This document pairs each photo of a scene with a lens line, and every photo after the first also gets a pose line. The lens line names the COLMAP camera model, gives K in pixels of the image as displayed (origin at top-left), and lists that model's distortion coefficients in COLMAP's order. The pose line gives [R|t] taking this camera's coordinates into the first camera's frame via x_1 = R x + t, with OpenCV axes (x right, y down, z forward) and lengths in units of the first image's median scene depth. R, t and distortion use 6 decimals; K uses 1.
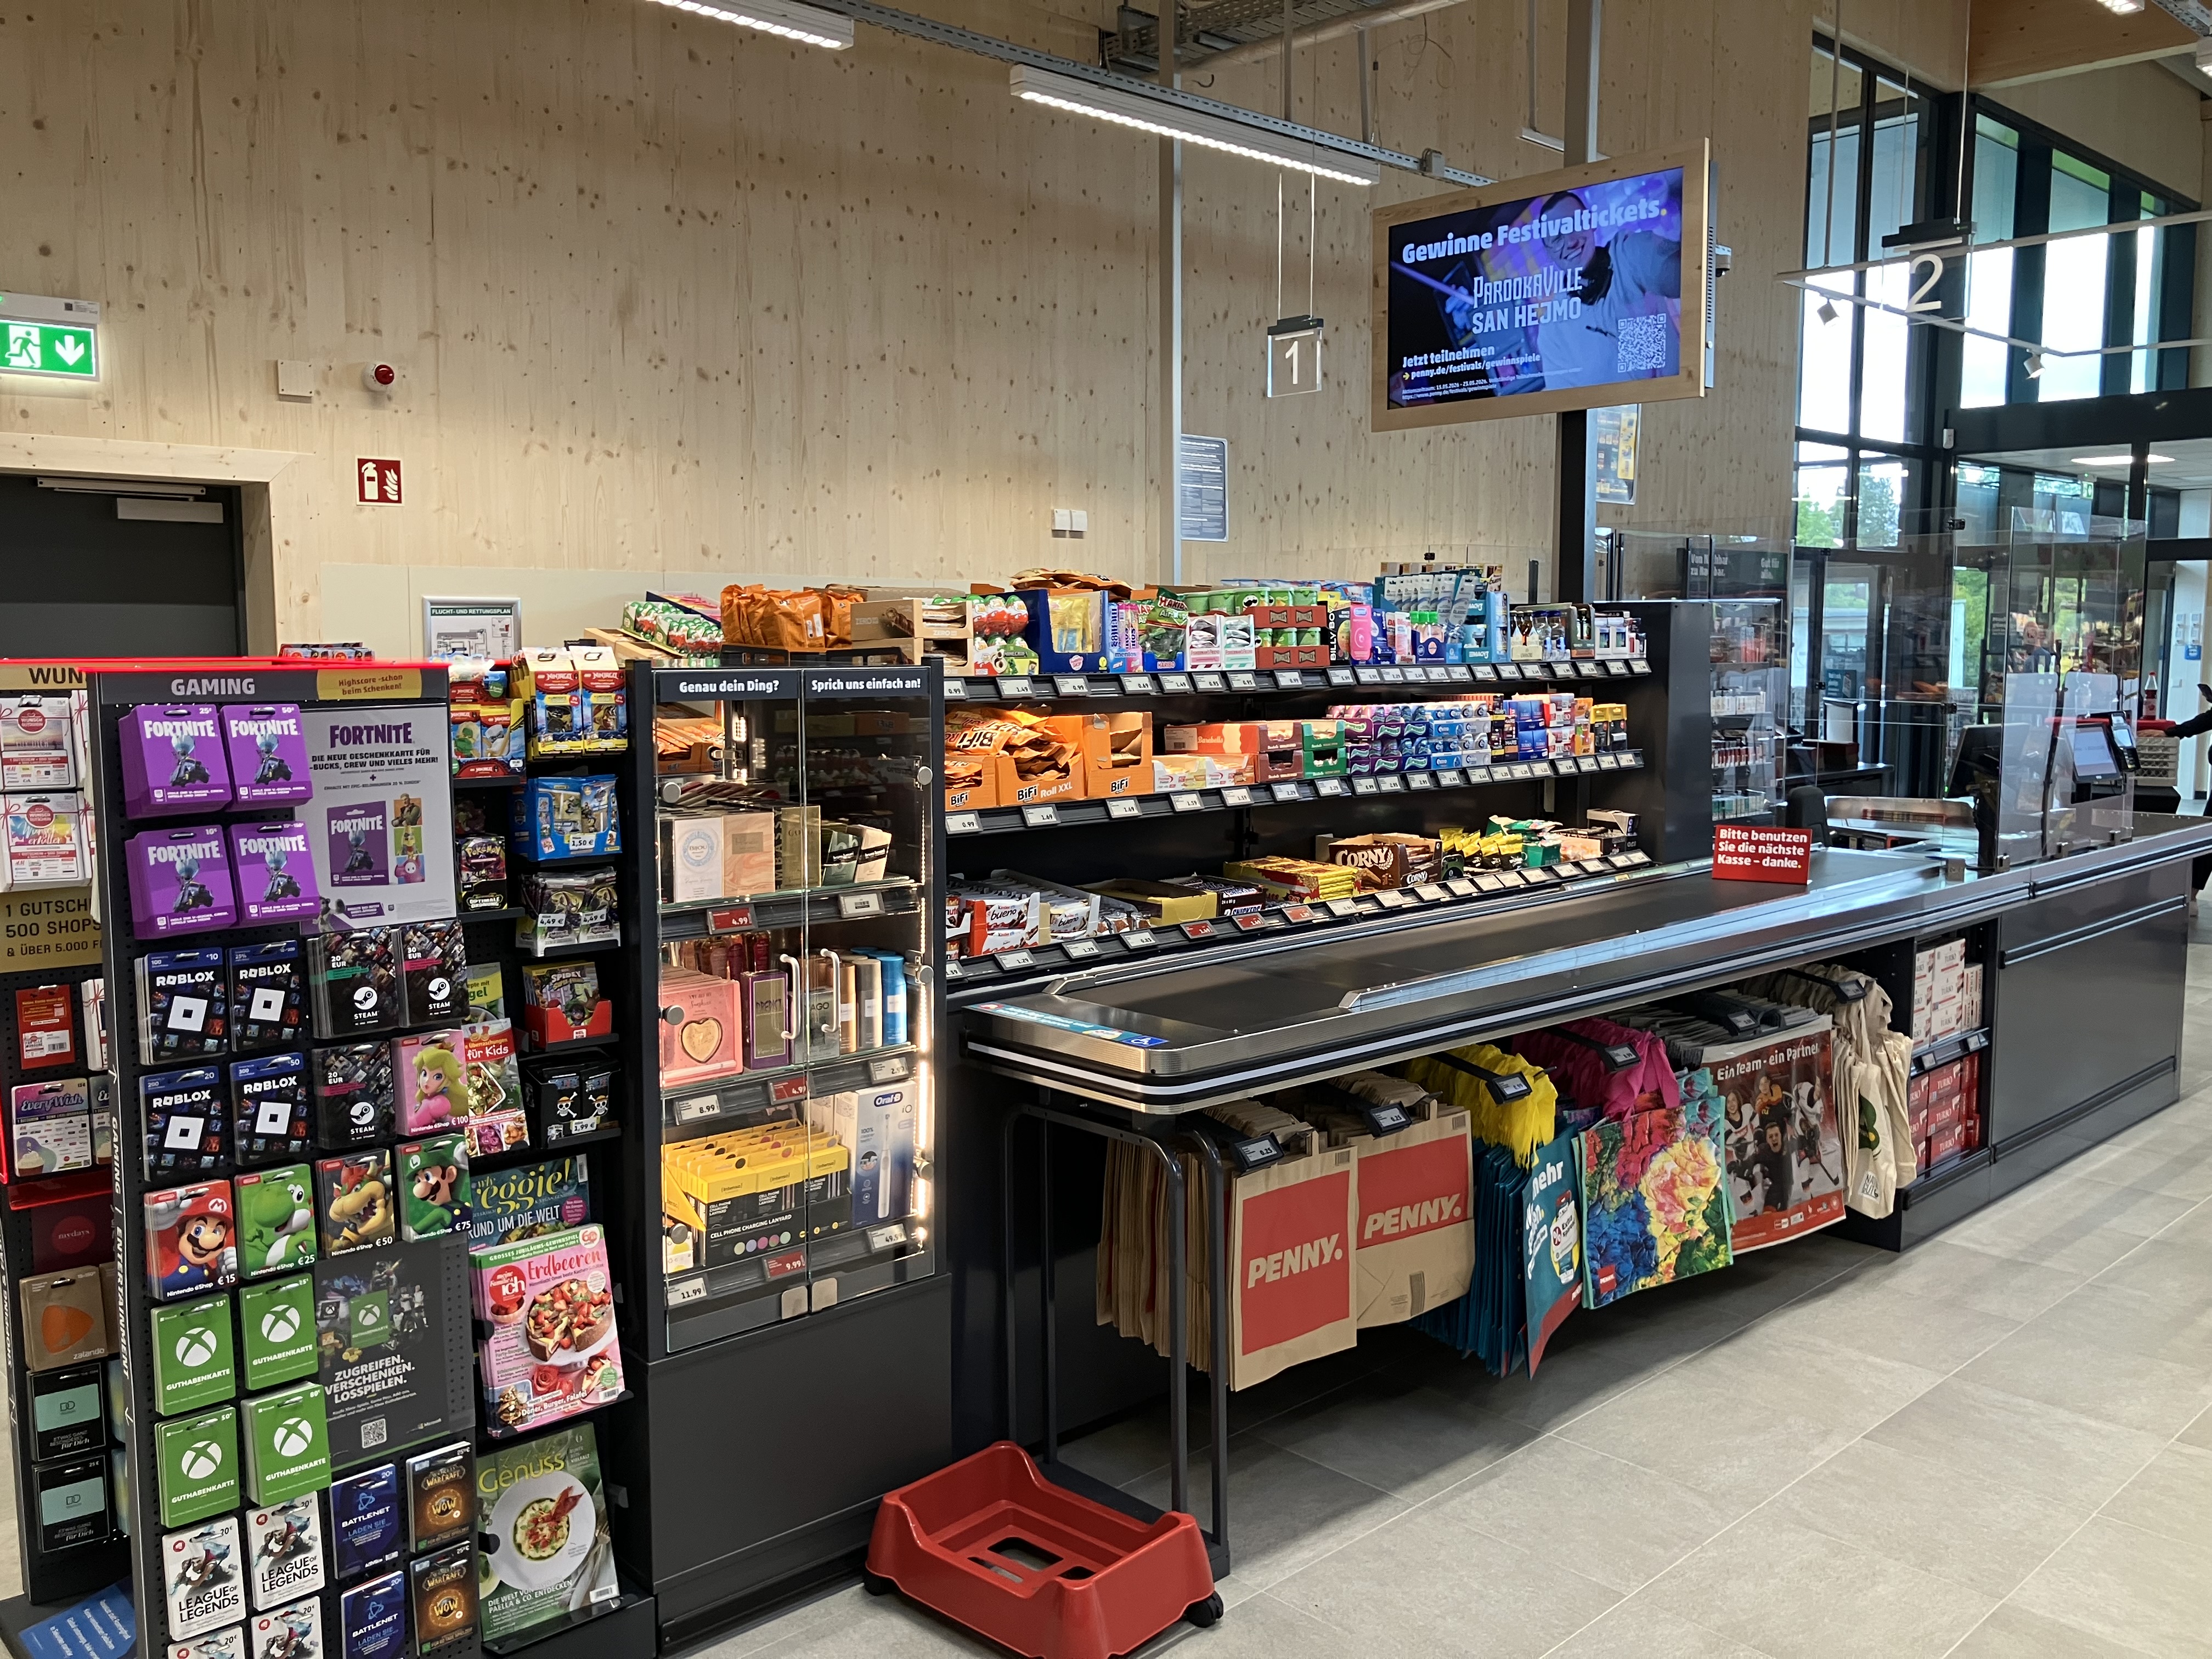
lens RADIAL K [[1820.8, 0, 1097.0], [0, 1820.8, 809.6], [0, 0, 1]] dist [0.032660, -0.032997]
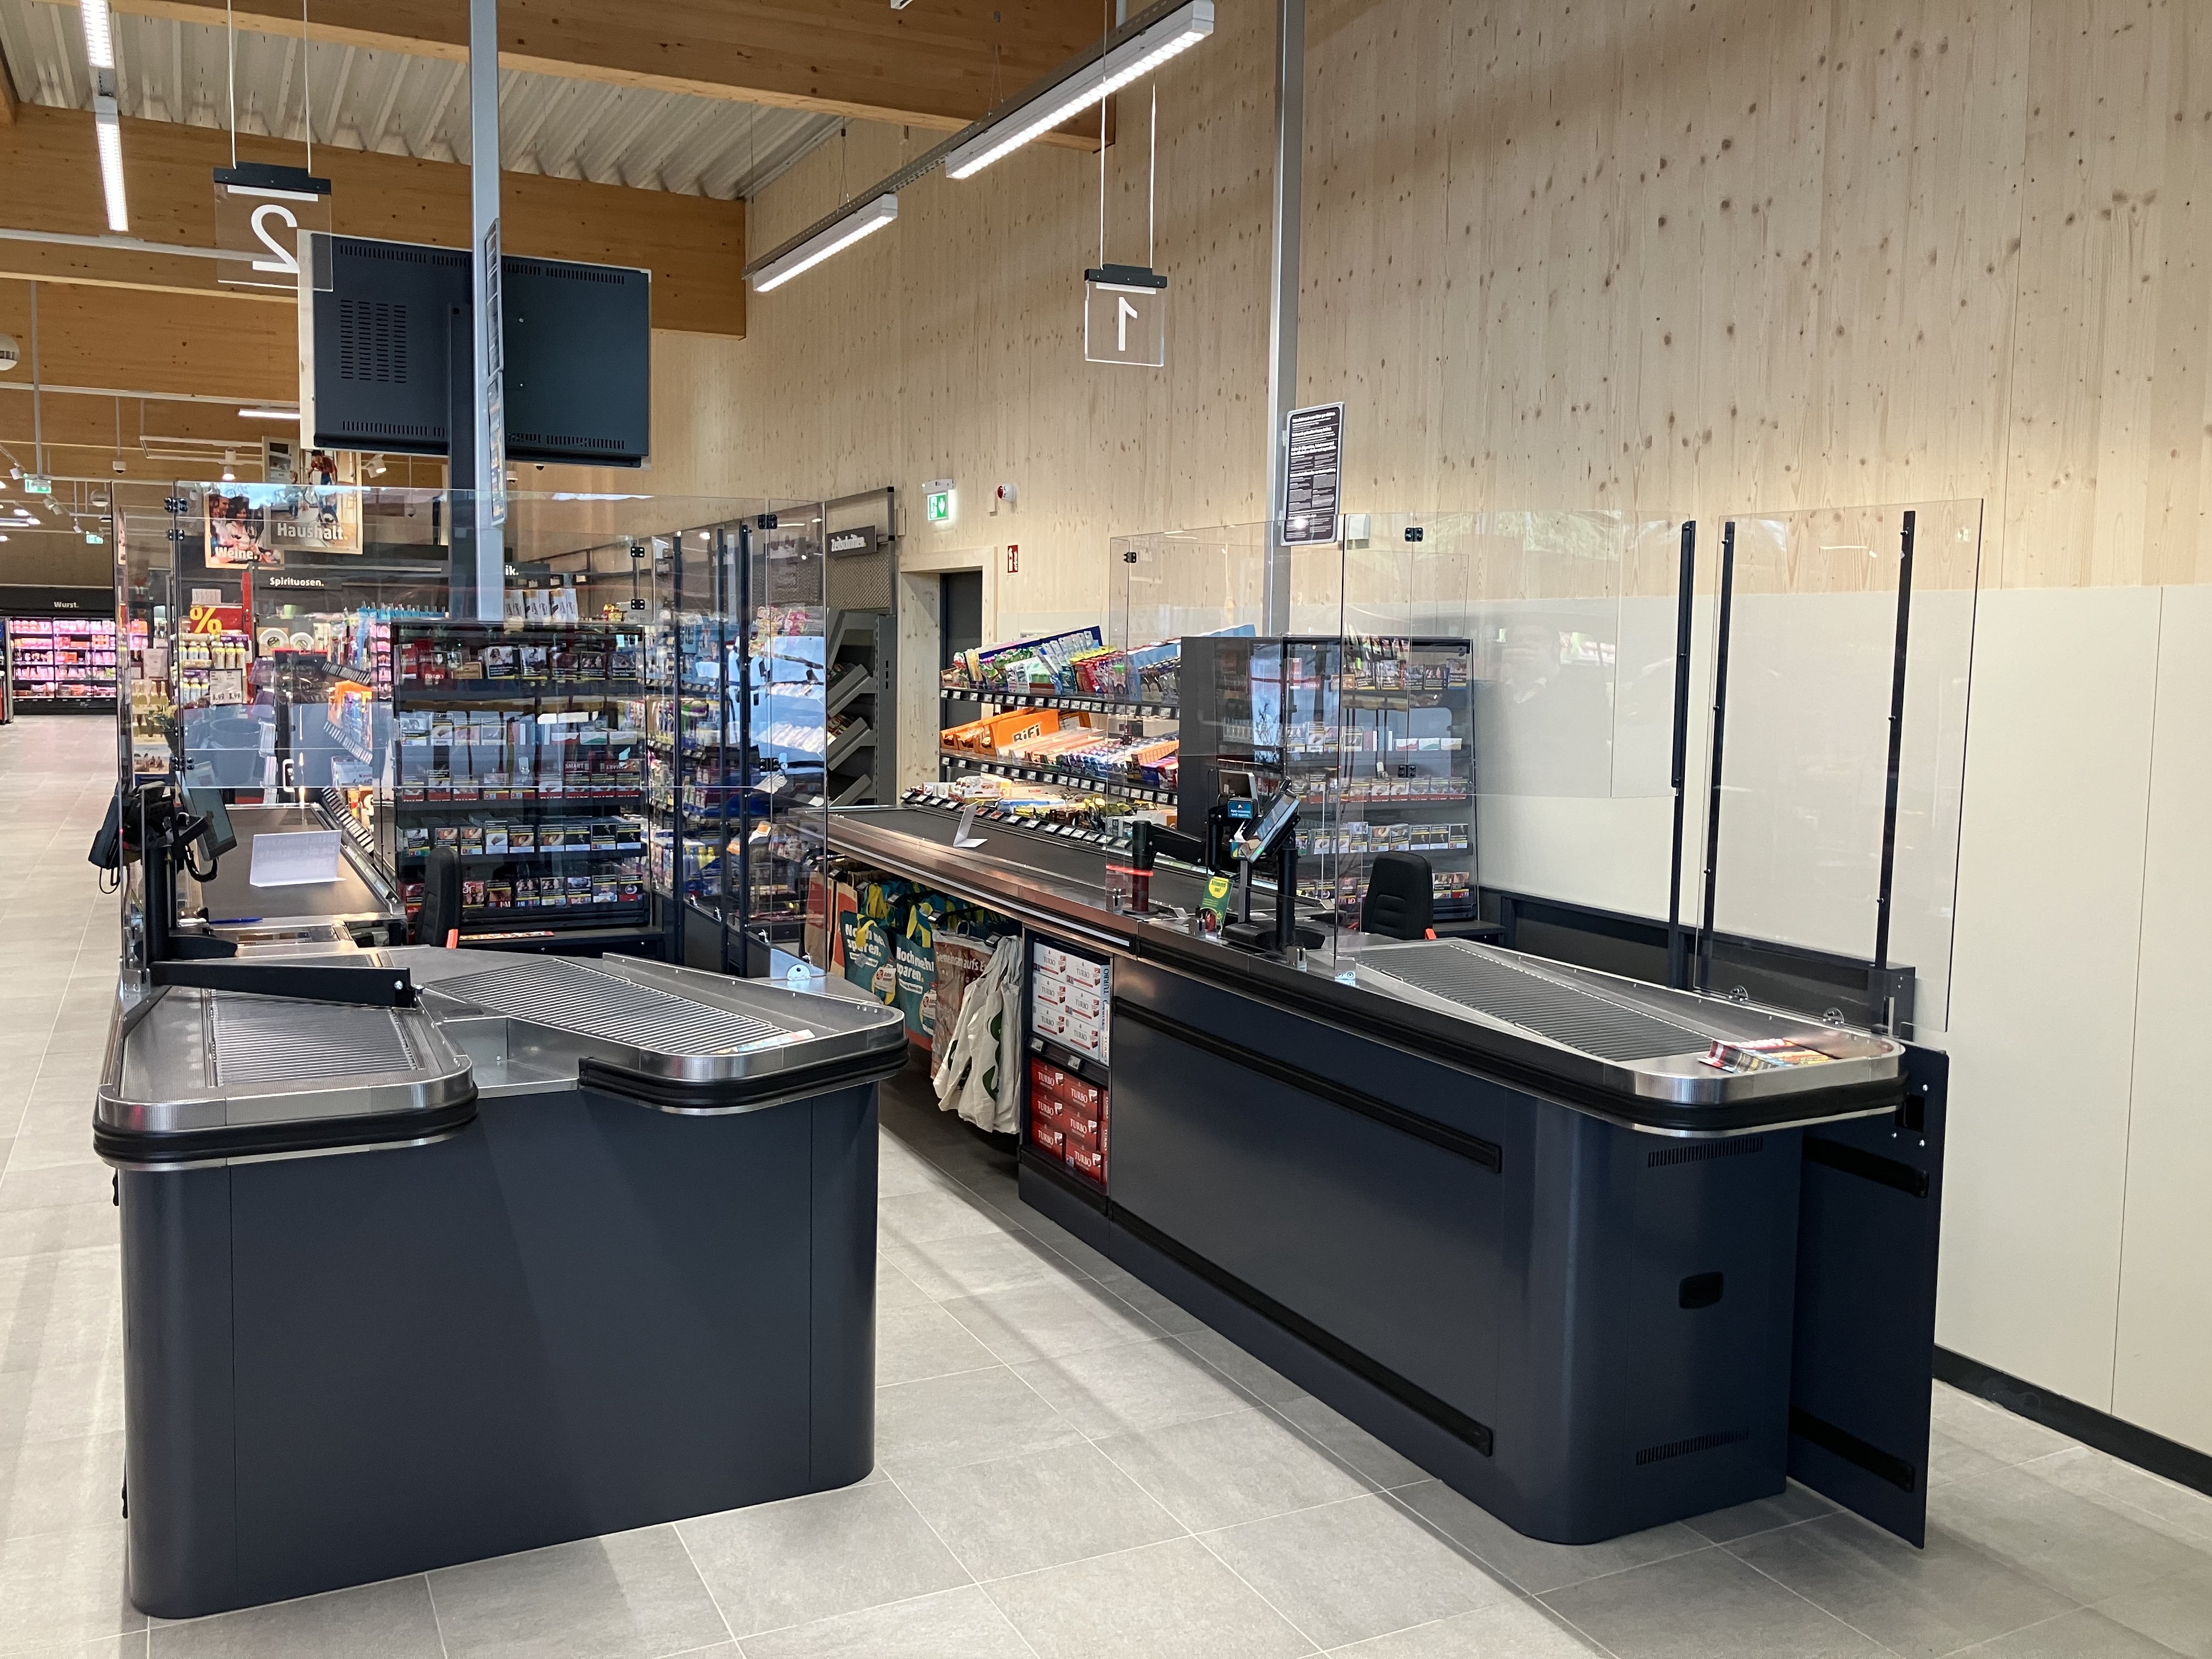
lens RADIAL K [[1820.8, 0, 1103.0], [0, 1820.8, 837.8], [0, 0, 1]] dist [0.032660, -0.032997]
pose [[-0.285591, 0.089295, -0.954183, 0.909364], [-0.116373, 0.985051, 0.127015, -0.126250], [0.951260, 0.147315, -0.270930, 1.269104]]
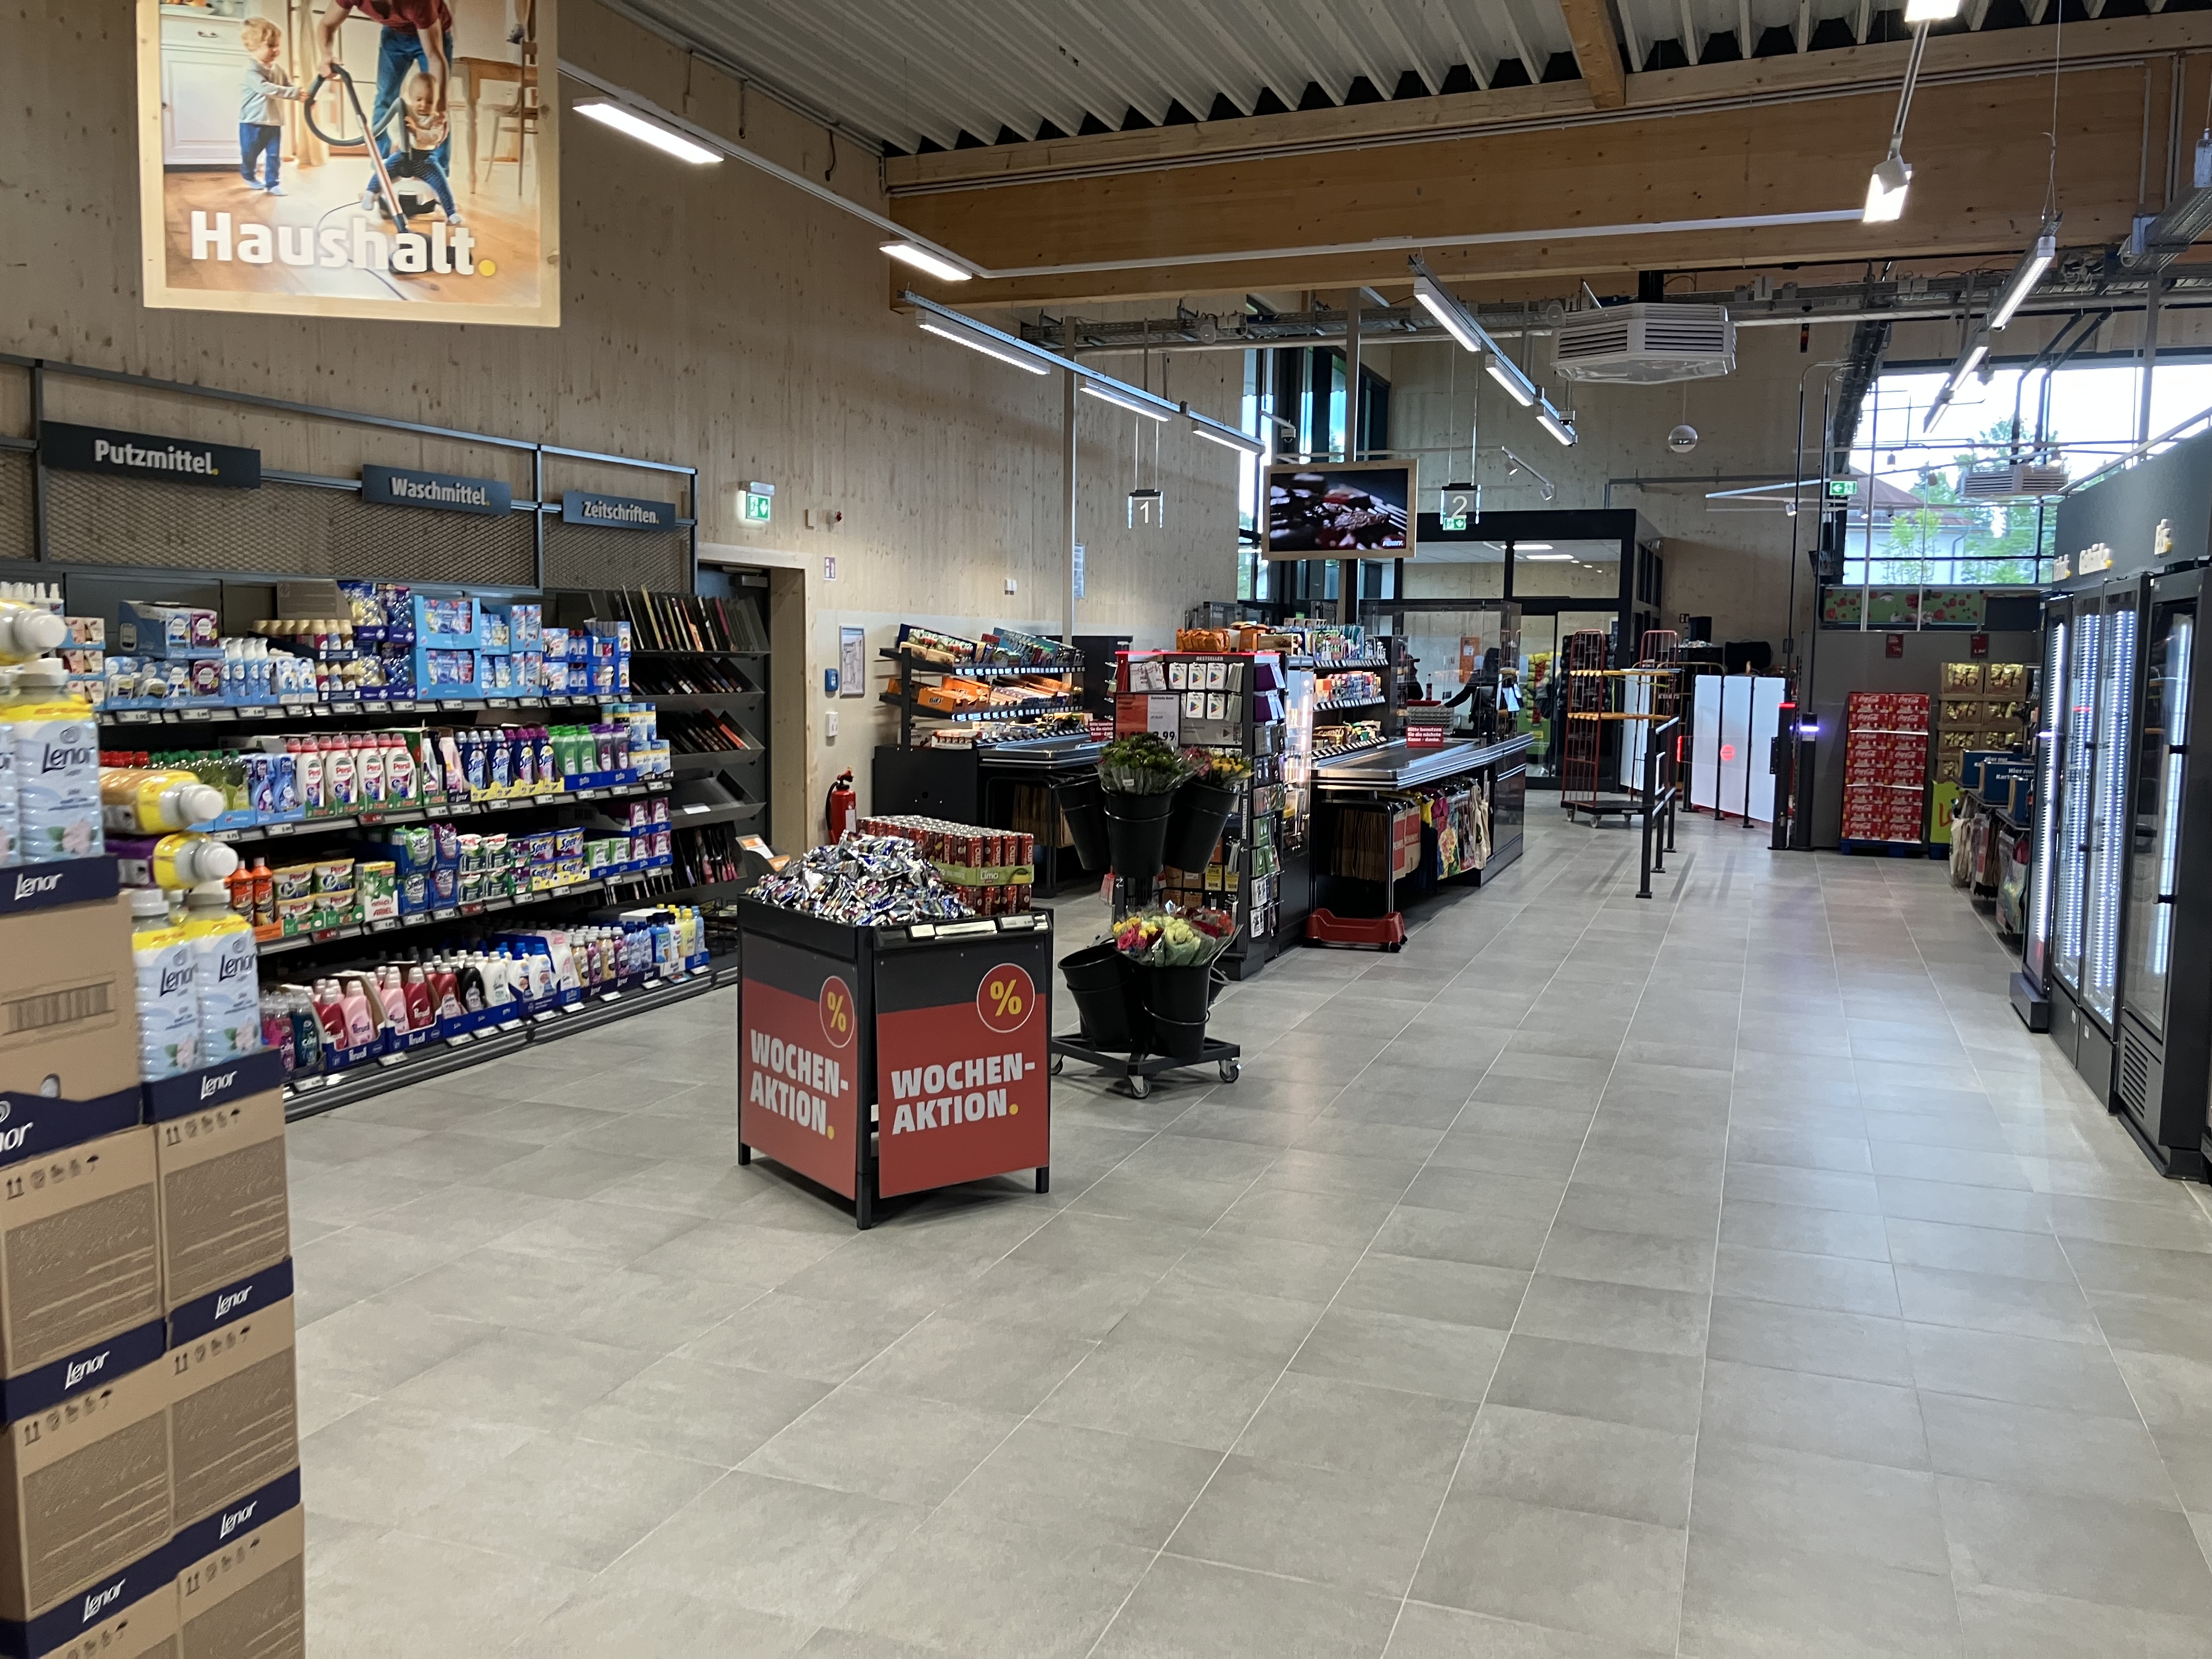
lens RADIAL K [[1820.8, 0, 1097.9], [0, 1820.8, 826.9], [0, 0, 1]] dist [0.032660, -0.032997]
pose [[0.897818, -0.032698, 0.439151, -0.793529], [0.033254, 0.999426, 0.006428, 0.080930], [-0.439109, 0.008833, 0.898390, -0.730389]]
